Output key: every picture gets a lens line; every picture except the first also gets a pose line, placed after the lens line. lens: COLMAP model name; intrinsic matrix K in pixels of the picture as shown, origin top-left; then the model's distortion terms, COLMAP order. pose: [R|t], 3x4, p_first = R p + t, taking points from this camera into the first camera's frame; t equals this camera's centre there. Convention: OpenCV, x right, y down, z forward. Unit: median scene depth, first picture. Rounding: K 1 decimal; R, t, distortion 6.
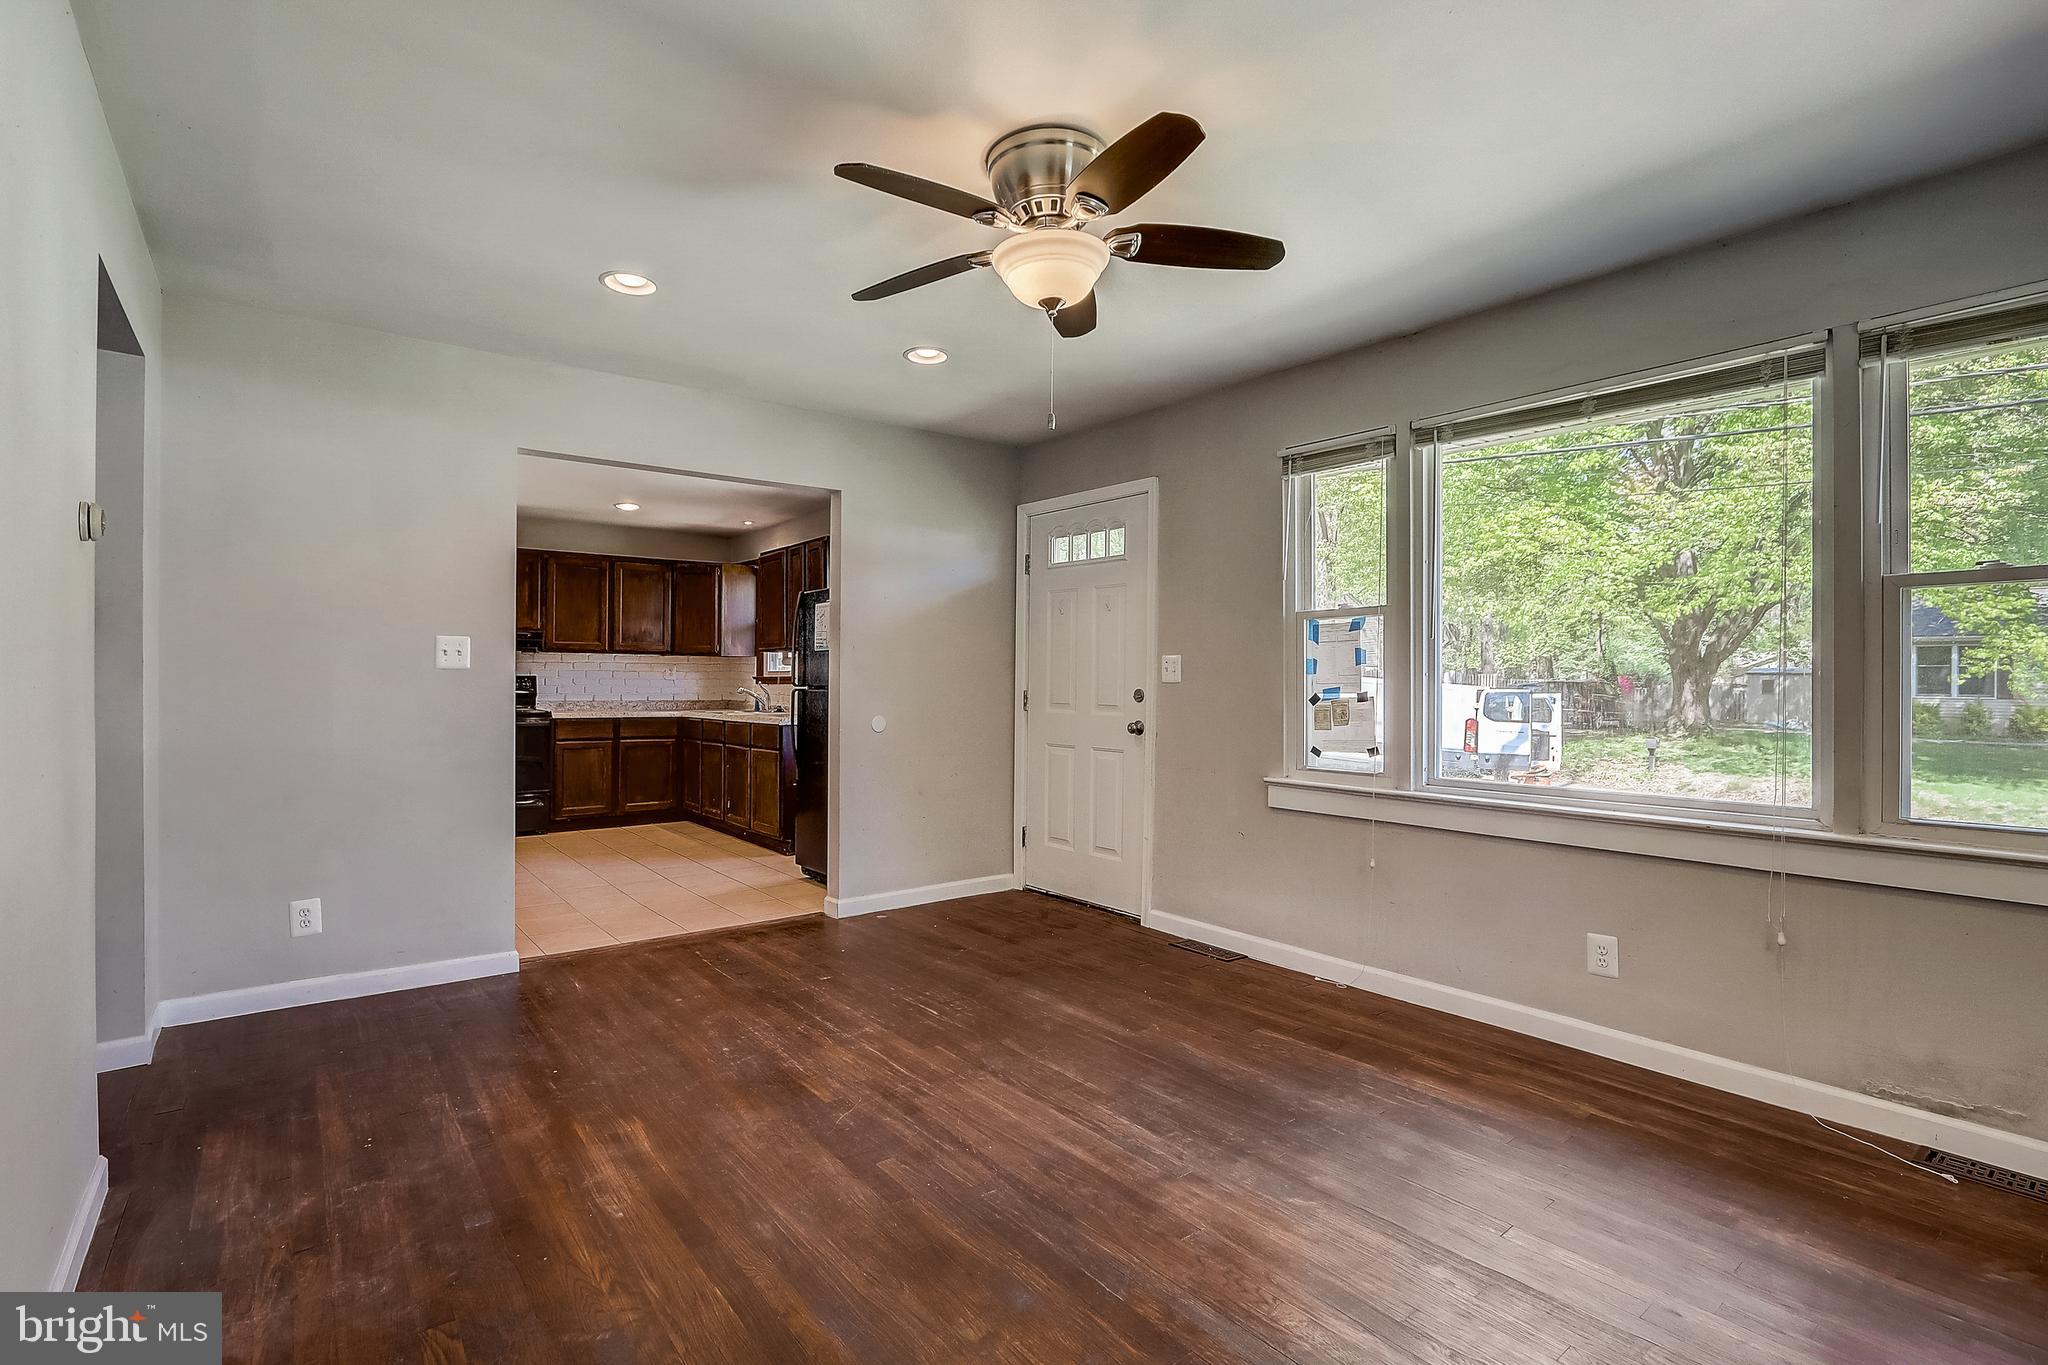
lens RADIAL K [[960.4, 0, 1054.4], [0, 960.4, 671.5], [0, 0, 1]] dist [-0.023546, 0.005833]
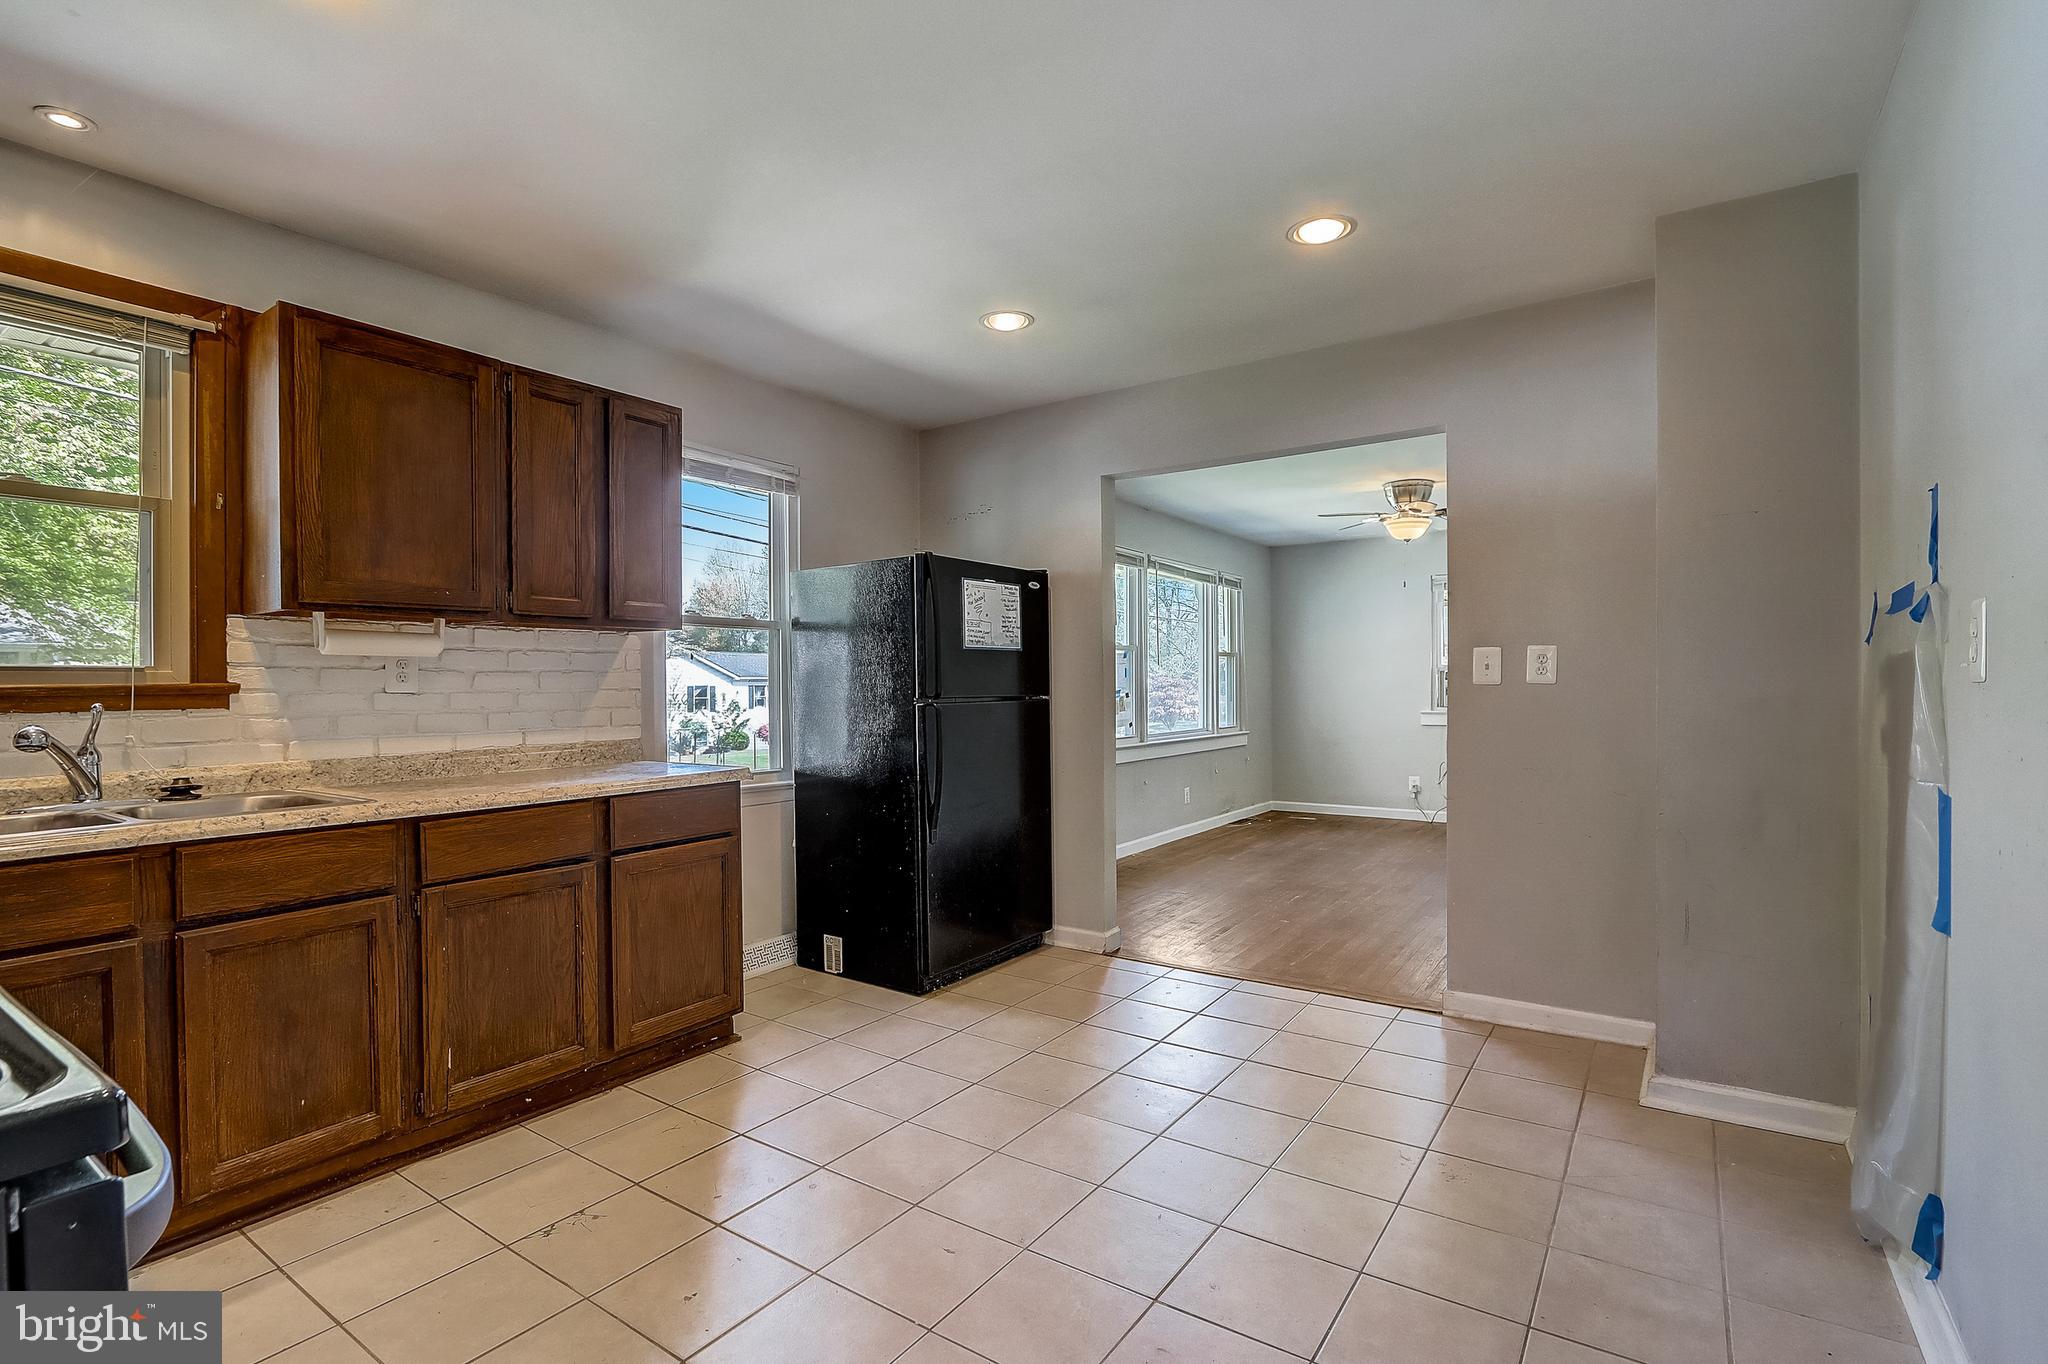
lens RADIAL K [[960.4, 0, 1038.1], [0, 960.4, 691.8], [0, 0, 1]] dist [-0.023546, 0.005833]
pose [[-0.298157, -0.006678, 0.954493, -1.437082], [-0.003540, 0.999976, 0.005891, 0.010071], [-0.954510, -0.001622, -0.298174, 1.792281]]
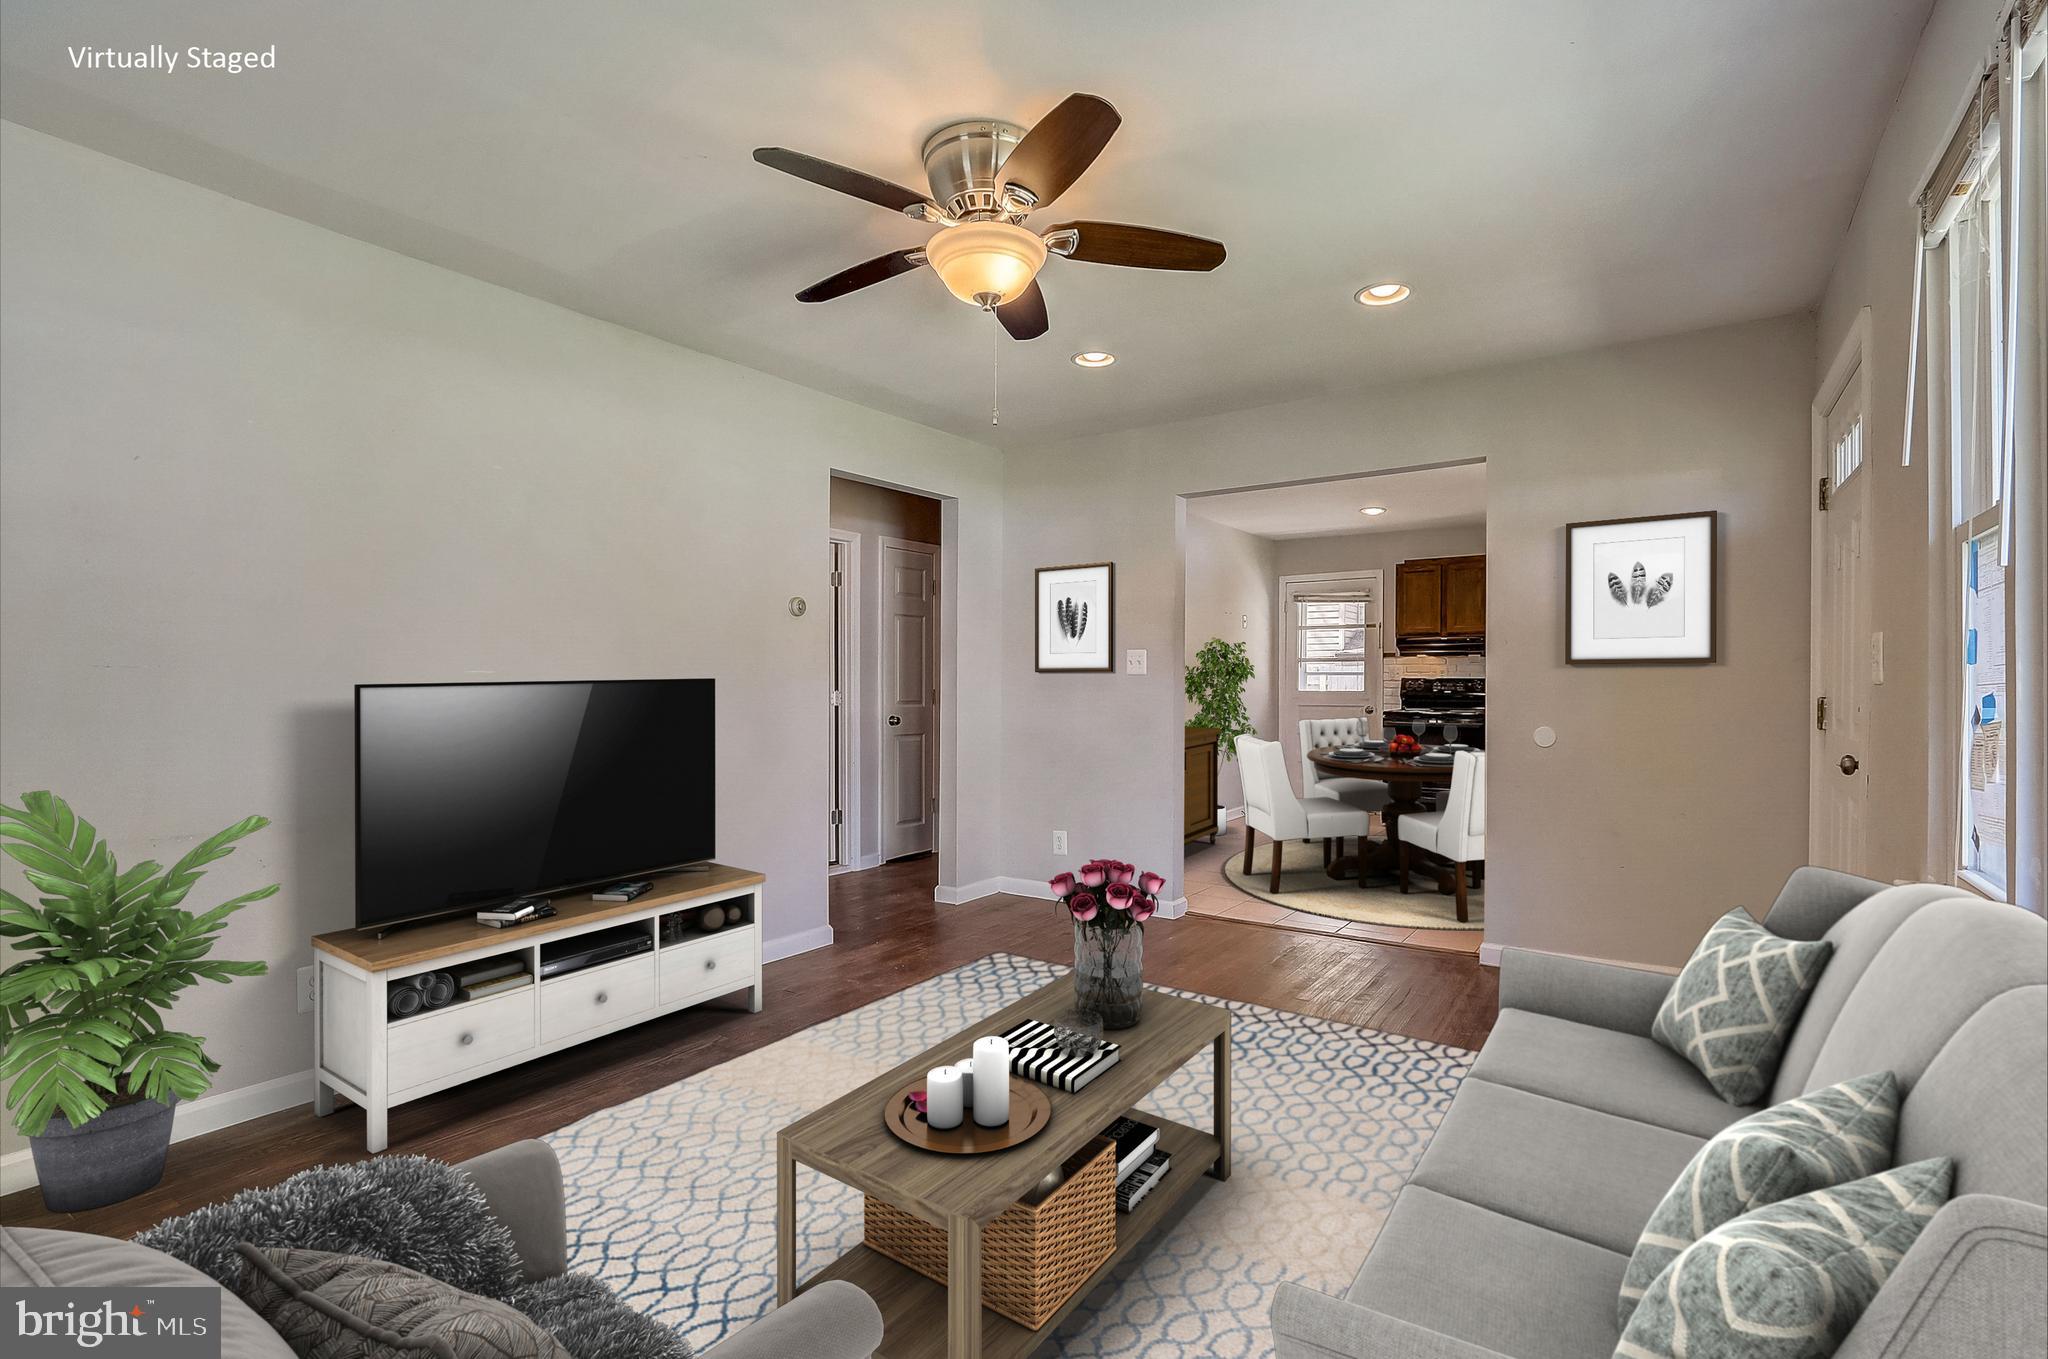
lens RADIAL K [[960.4, 0, 1025.5], [0, 960.4, 682.6], [0, 0, 1]] dist [-0.023546, 0.005833]
pose [[0.279286, -0.001539, -0.960207, 0.620970], [0.010585, 0.999943, 0.001476, 0.005137], [0.960150, -0.010576, 0.279286, 0.505206]]
